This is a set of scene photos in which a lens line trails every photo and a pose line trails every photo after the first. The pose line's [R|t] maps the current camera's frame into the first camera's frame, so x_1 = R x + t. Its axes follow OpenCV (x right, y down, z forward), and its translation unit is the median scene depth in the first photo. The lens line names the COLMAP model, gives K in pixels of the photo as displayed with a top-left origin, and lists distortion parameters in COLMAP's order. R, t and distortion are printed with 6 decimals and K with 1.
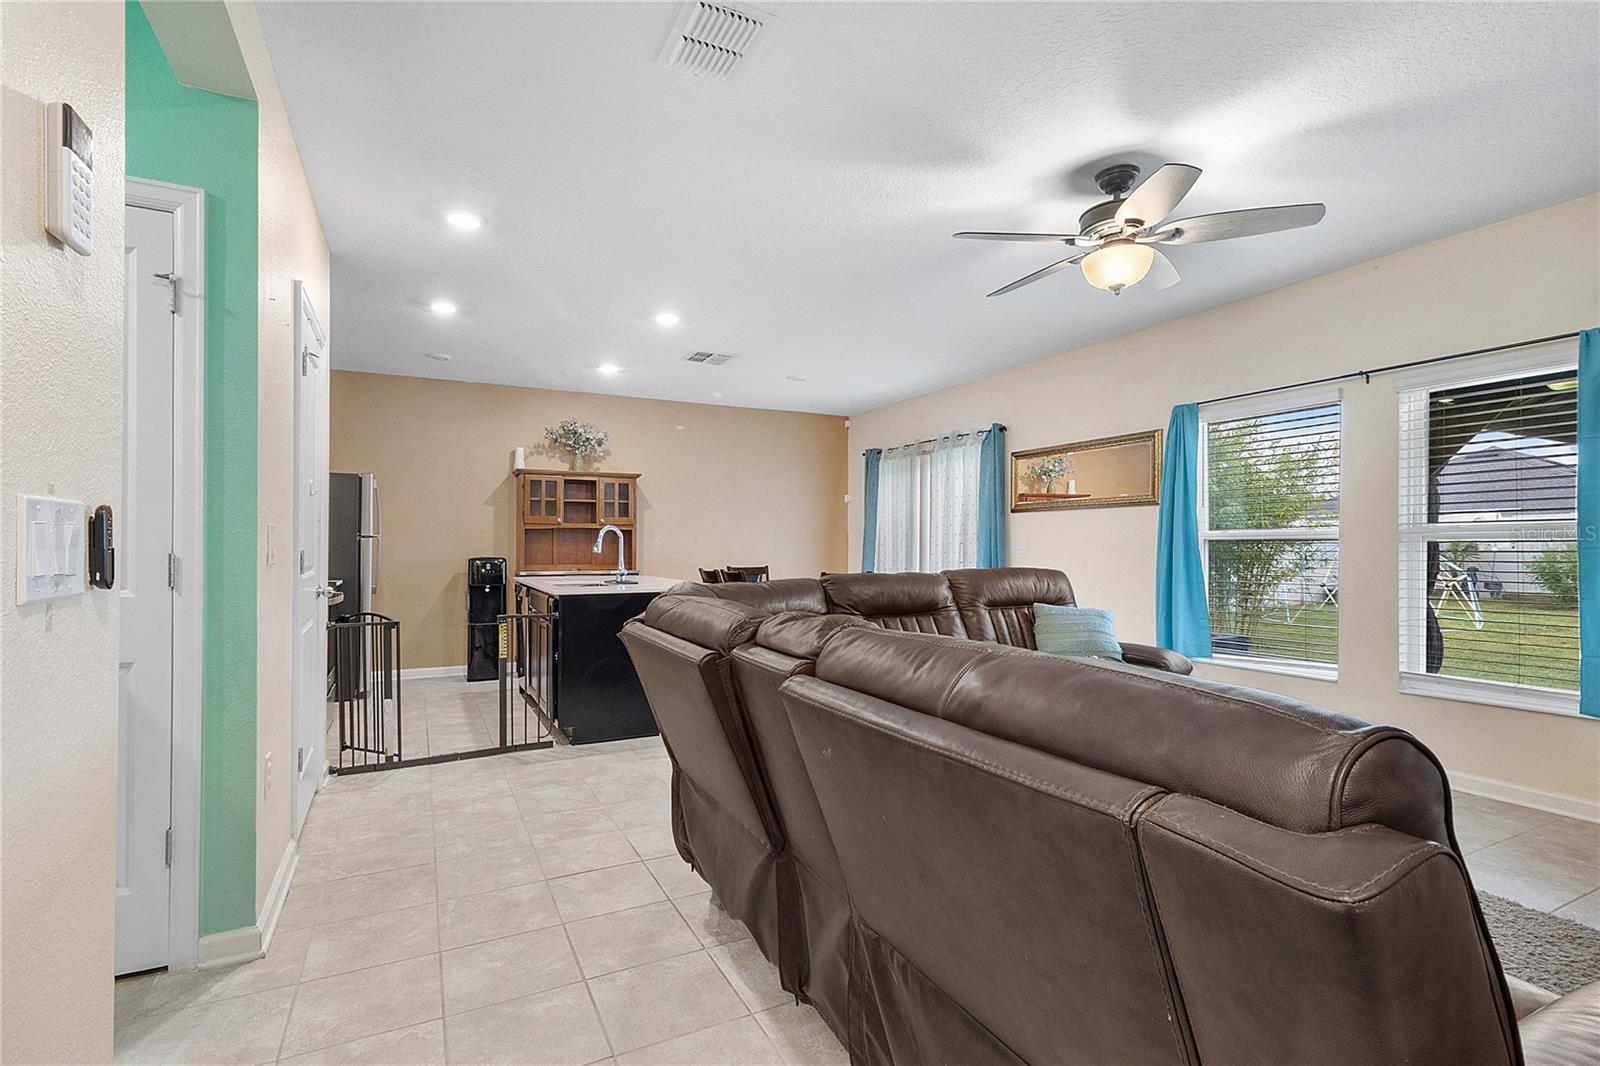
lens RADIAL K [[749.3, 0, 806.4], [0, 749.3, 557.5], [0, 0, 1]] dist [-0.004910, -0.000454]
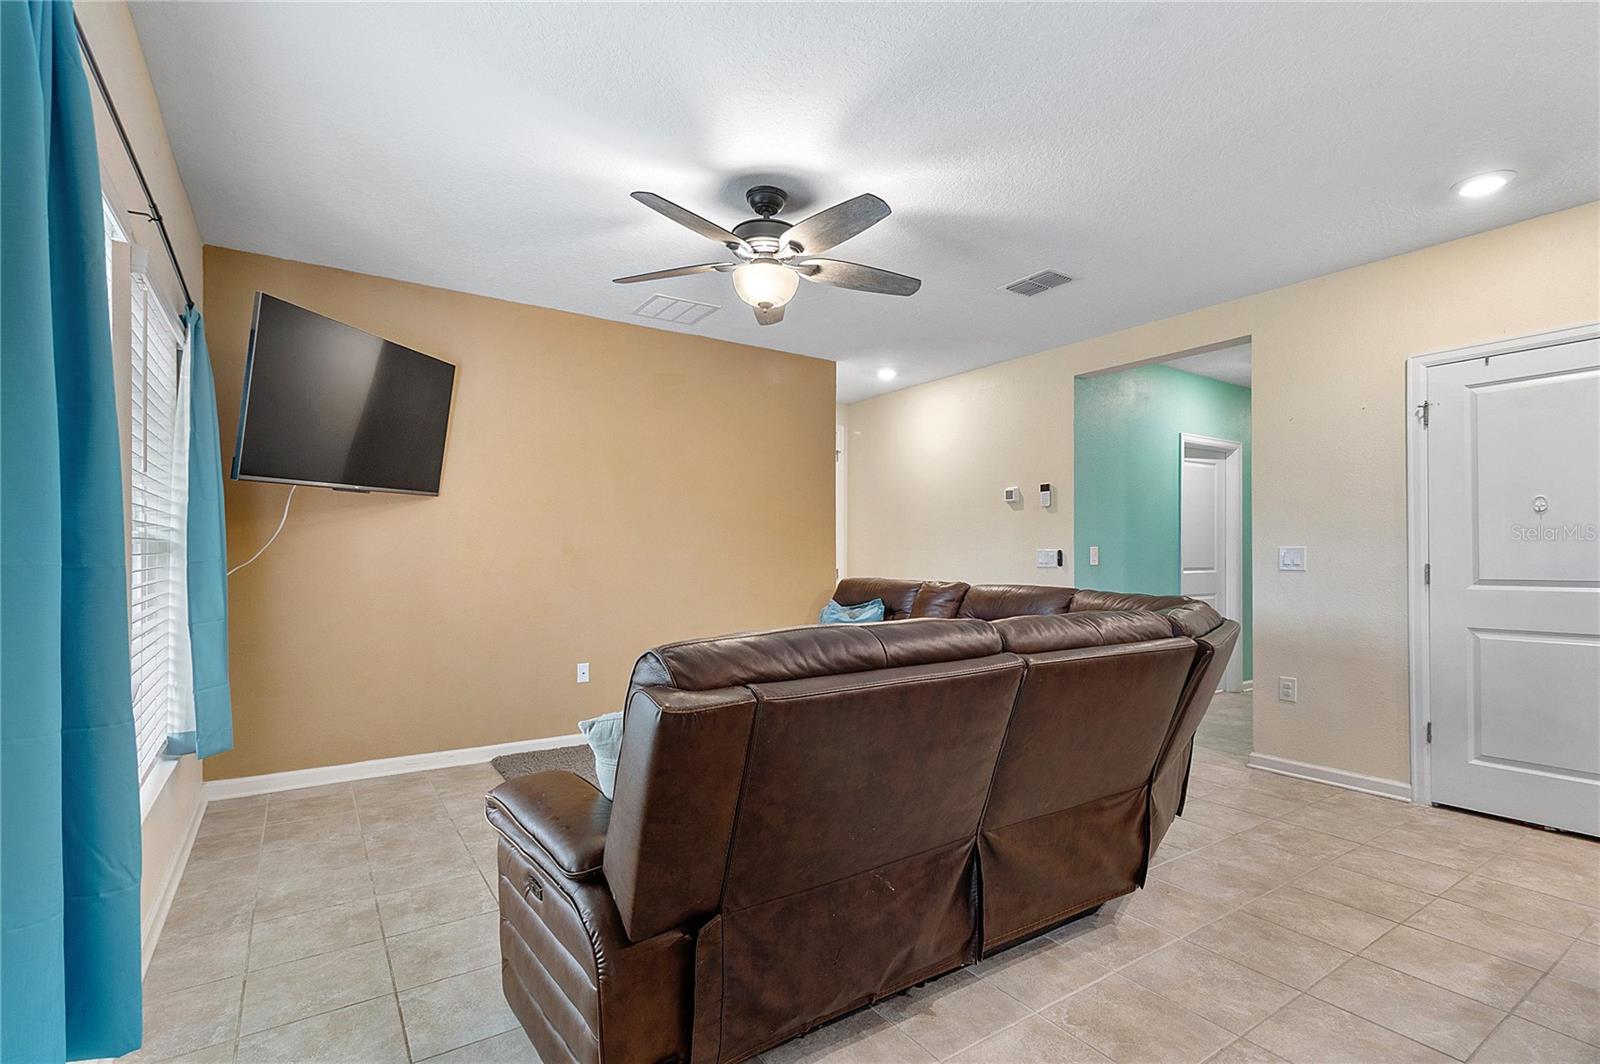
lens RADIAL K [[749.3, 0, 806.4], [0, 749.3, 556.5], [0, 0, 1]] dist [-0.004910, -0.000454]
pose [[-0.994099, -0.000902, -0.108470, 0.206021], [-0.002561, 0.999882, 0.015152, -0.015214], [0.108444, 0.015340, -0.993984, 0.899558]]
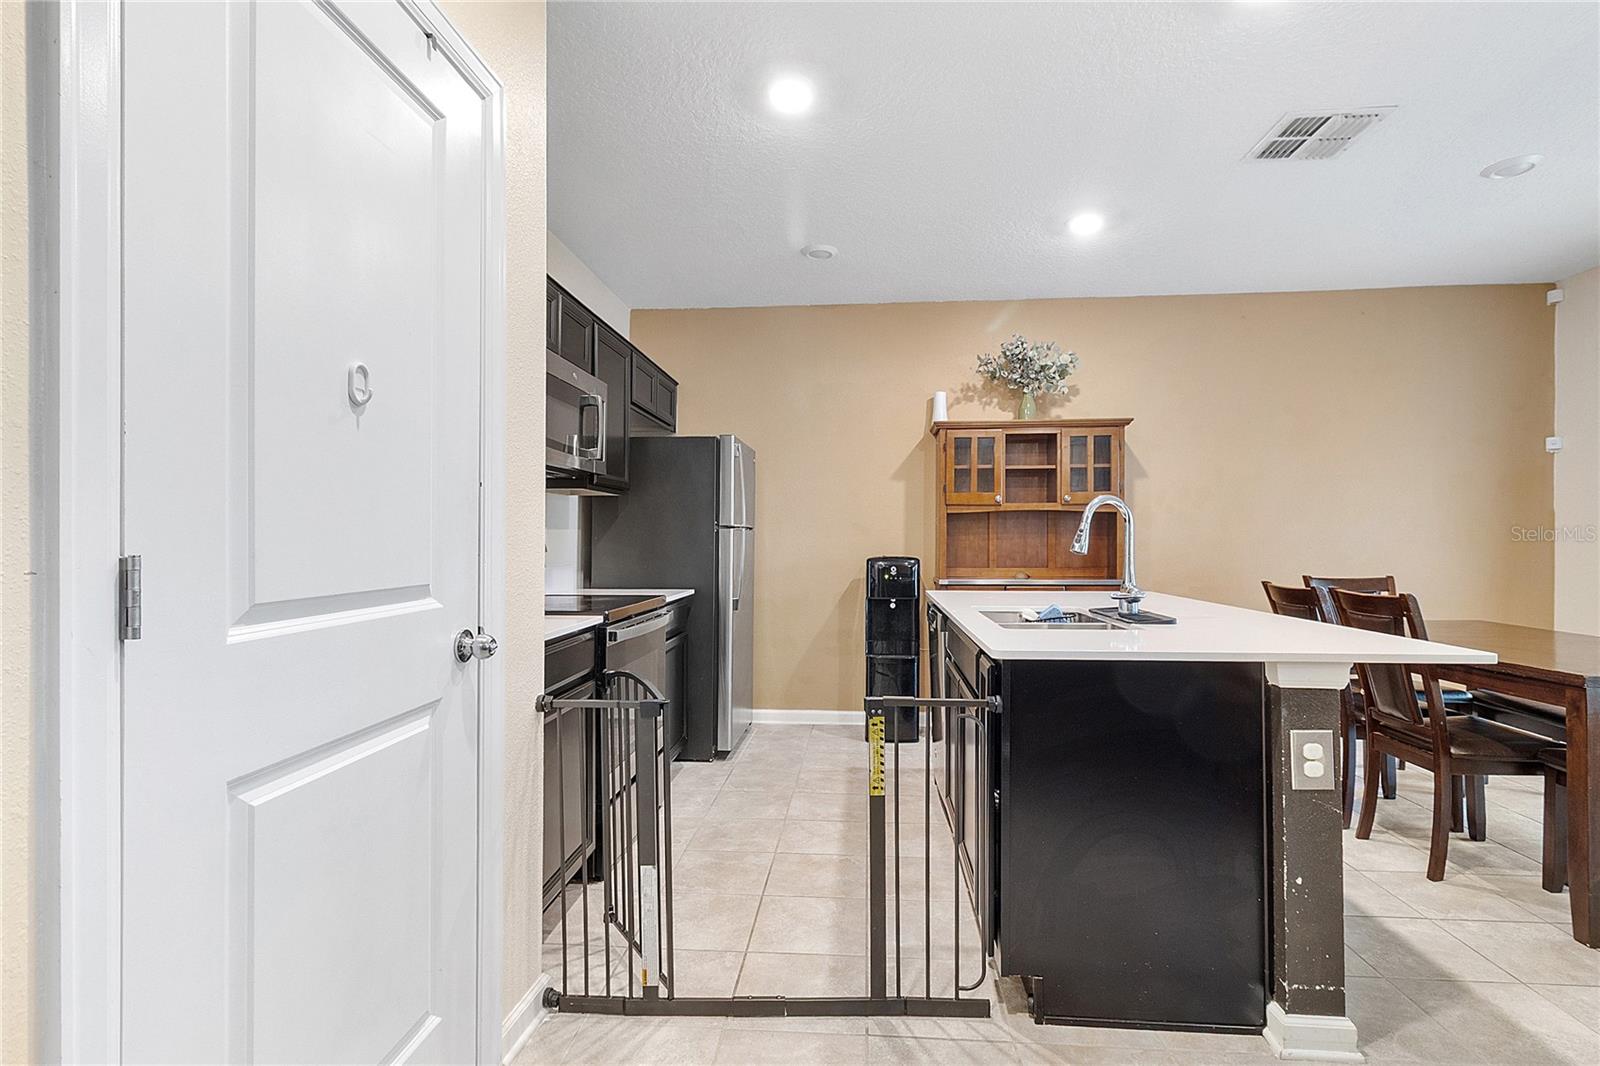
lens RADIAL K [[759.2, 0, 805.1], [0, 759.2, 532.6], [0, 0, 1]] dist [-0.001055, 0.000558]
pose [[0.845253, -0.008305, -0.534302, -0.126336], [-0.004729, 0.999724, -0.023019, -0.005556], [0.534346, 0.021983, 0.844980, 0.373239]]
